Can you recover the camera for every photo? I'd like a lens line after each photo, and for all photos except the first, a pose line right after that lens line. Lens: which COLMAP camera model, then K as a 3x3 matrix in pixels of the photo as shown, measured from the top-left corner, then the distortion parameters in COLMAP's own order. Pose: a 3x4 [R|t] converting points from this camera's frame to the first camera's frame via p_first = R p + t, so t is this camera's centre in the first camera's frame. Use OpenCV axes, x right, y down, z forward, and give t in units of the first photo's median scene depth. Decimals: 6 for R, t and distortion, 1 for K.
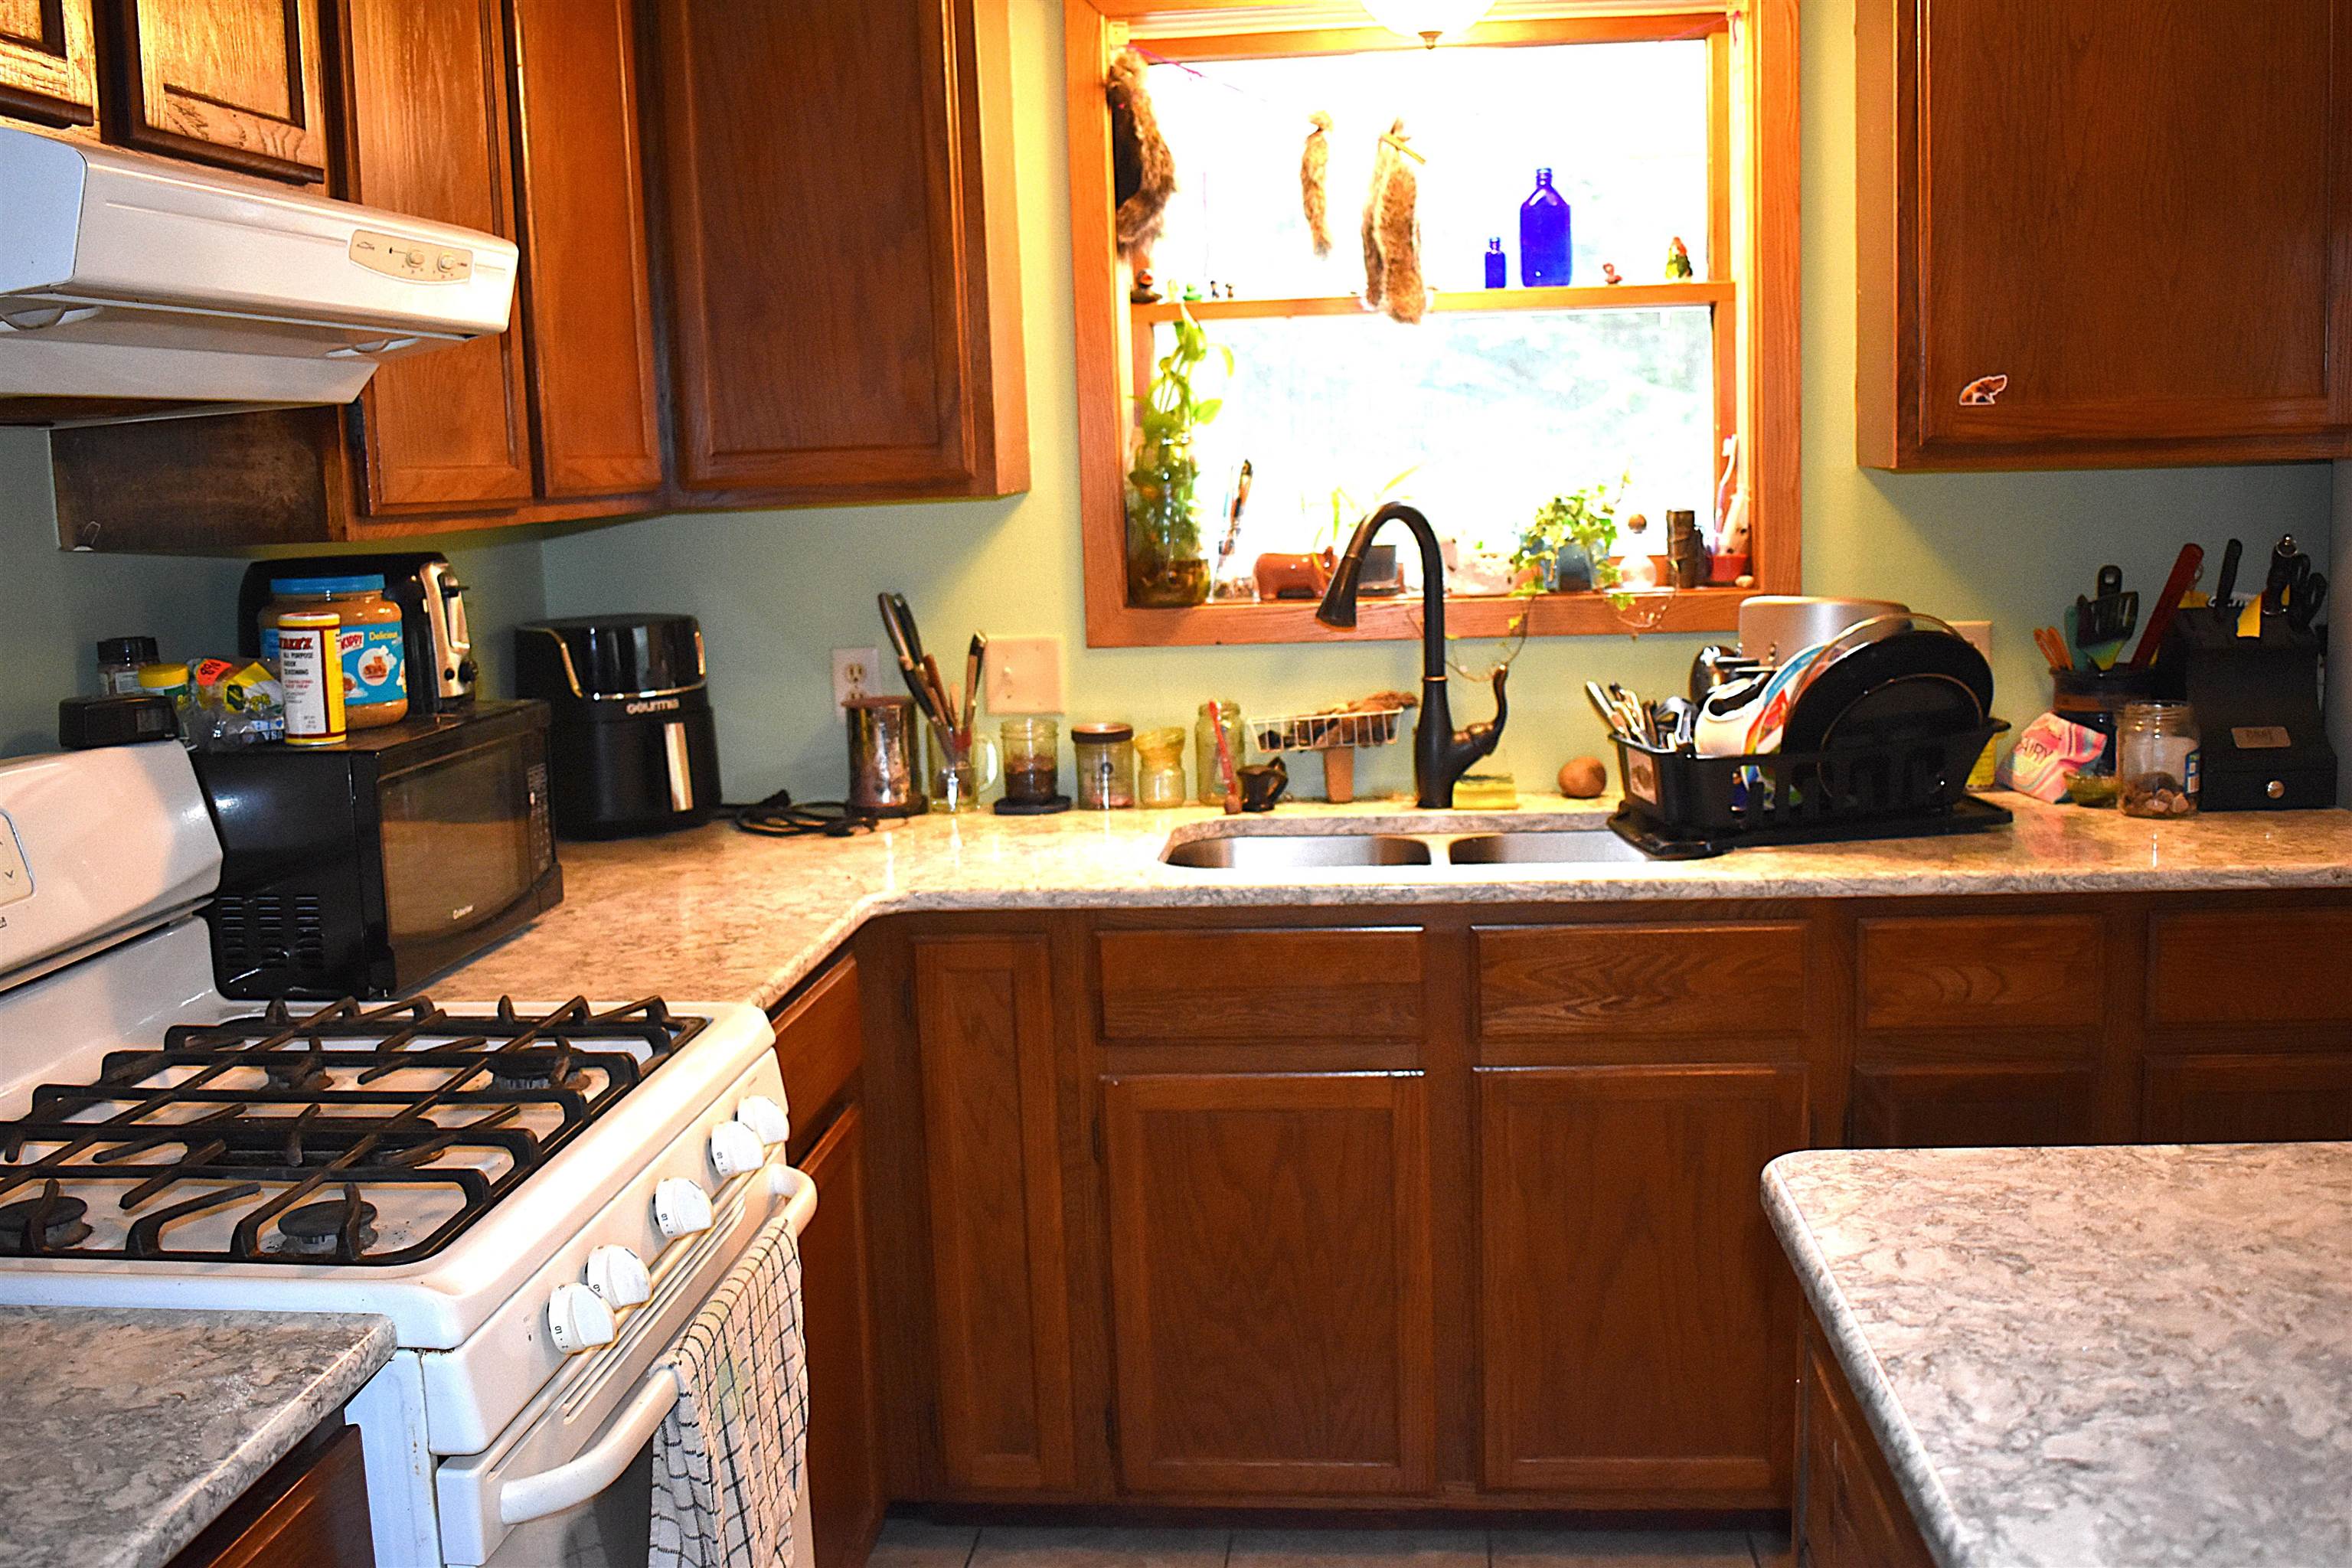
lens RADIAL K [[2280.8, 0, 1176.0], [0, 2280.8, 784.0], [0, 0, 1]] dist [-0.079810, 0.009944]
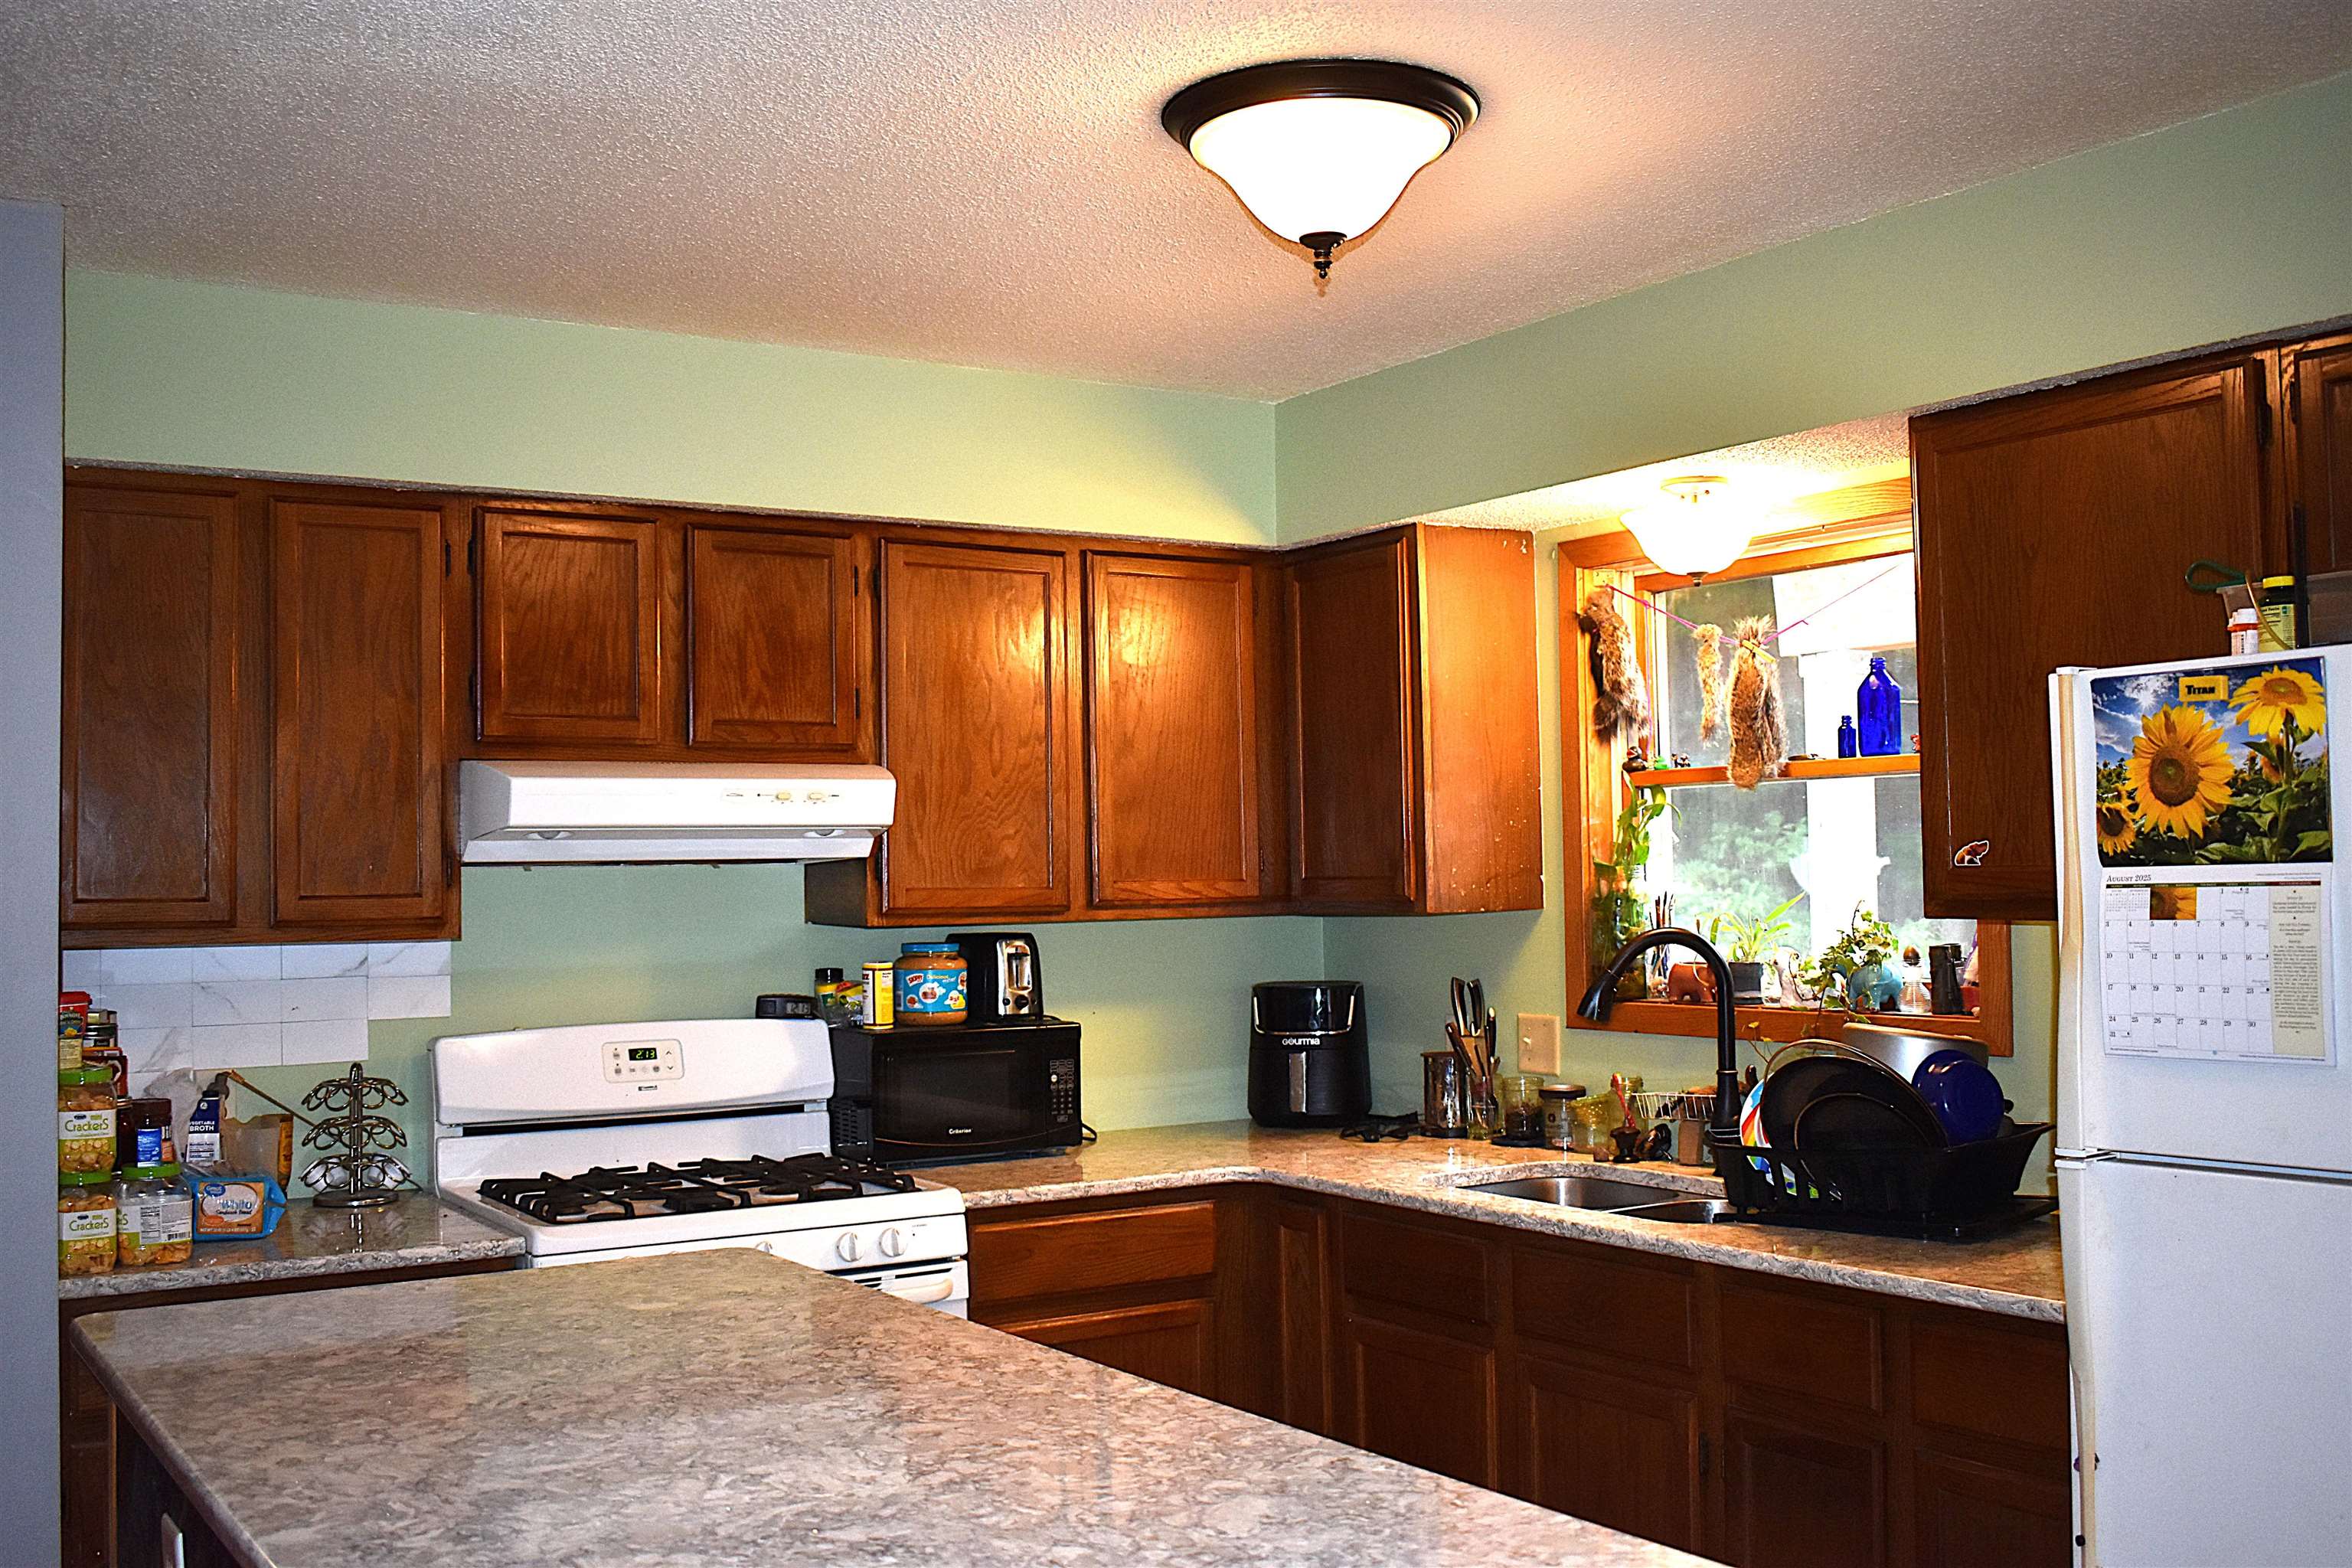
lens RADIAL K [[2280.8, 0, 1176.0], [0, 2280.8, 784.0], [0, 0, 1]] dist [-0.079810, 0.009944]
pose [[0.621064, -0.005005, -0.783744, 1.004288], [-0.119488, 0.987686, -0.100993, -0.045093], [0.774598, 0.156371, 0.612818, -0.023325]]
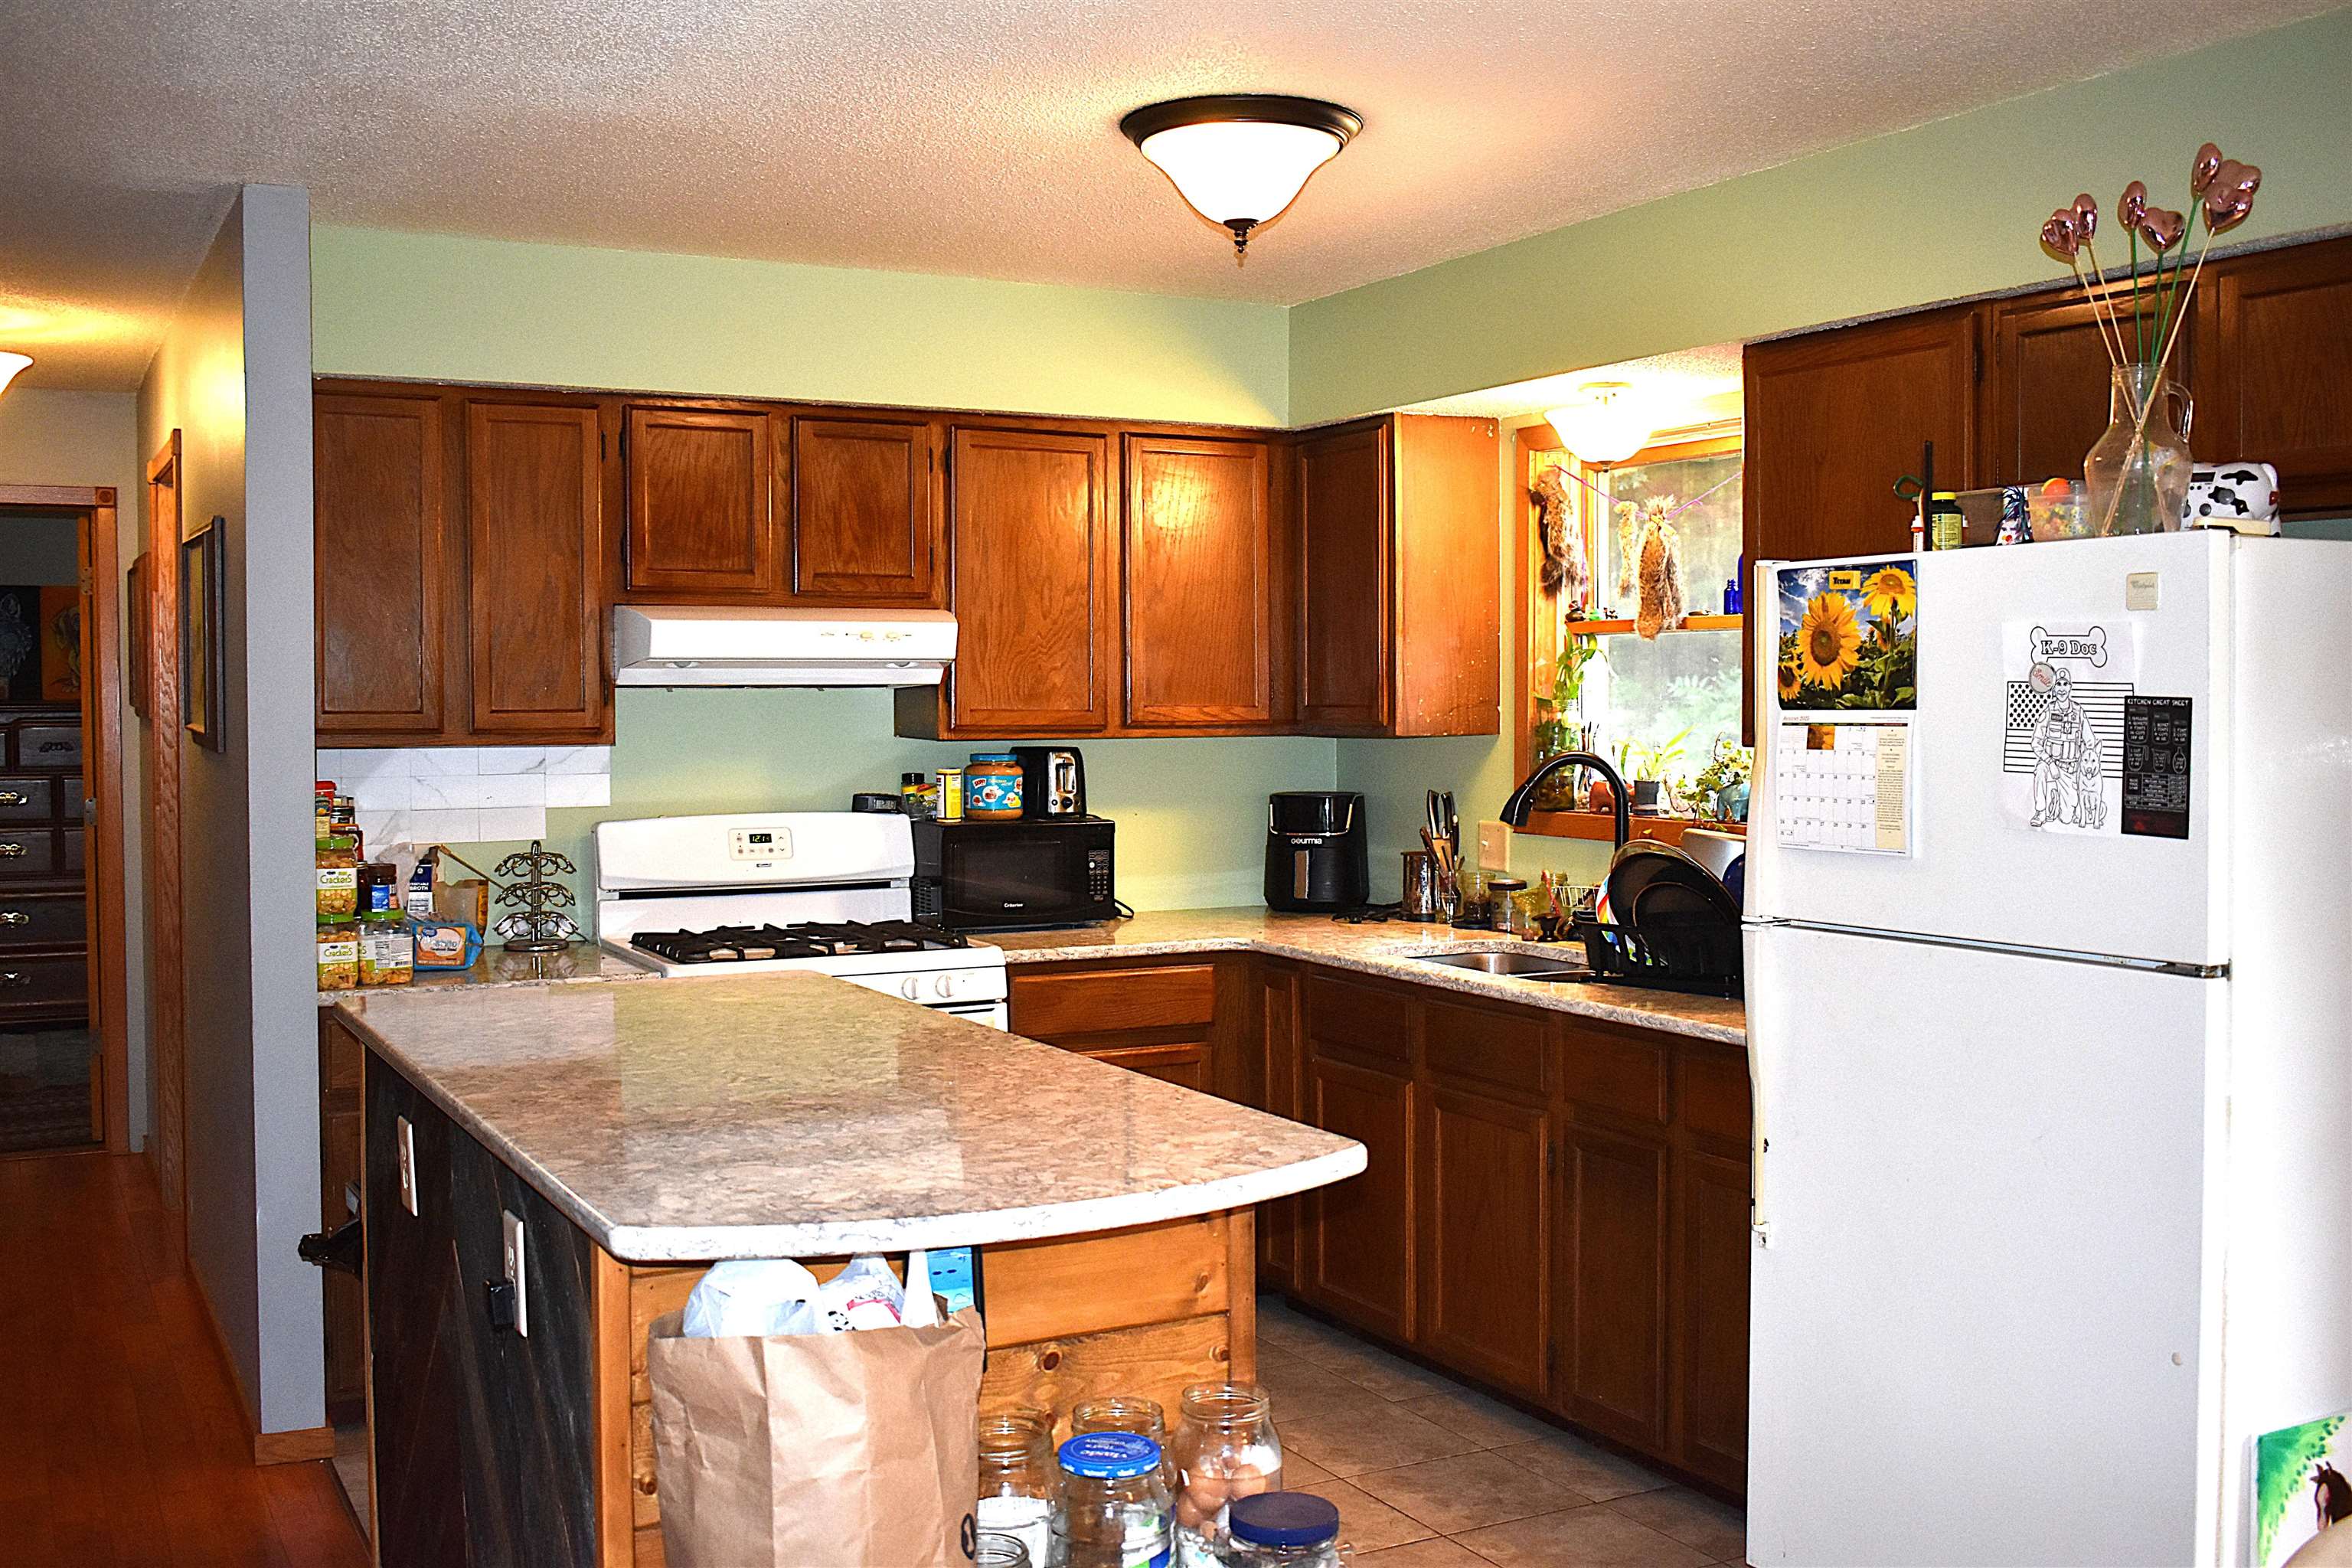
lens RADIAL K [[2280.8, 0, 1176.0], [0, 2280.8, 784.0], [0, 0, 1]] dist [-0.079810, 0.009944]
pose [[0.554449, 0.067043, -0.829513, 1.356884], [-0.138328, 0.990309, -0.012420, -0.047124], [0.820641, 0.121631, 0.558350, -0.124856]]
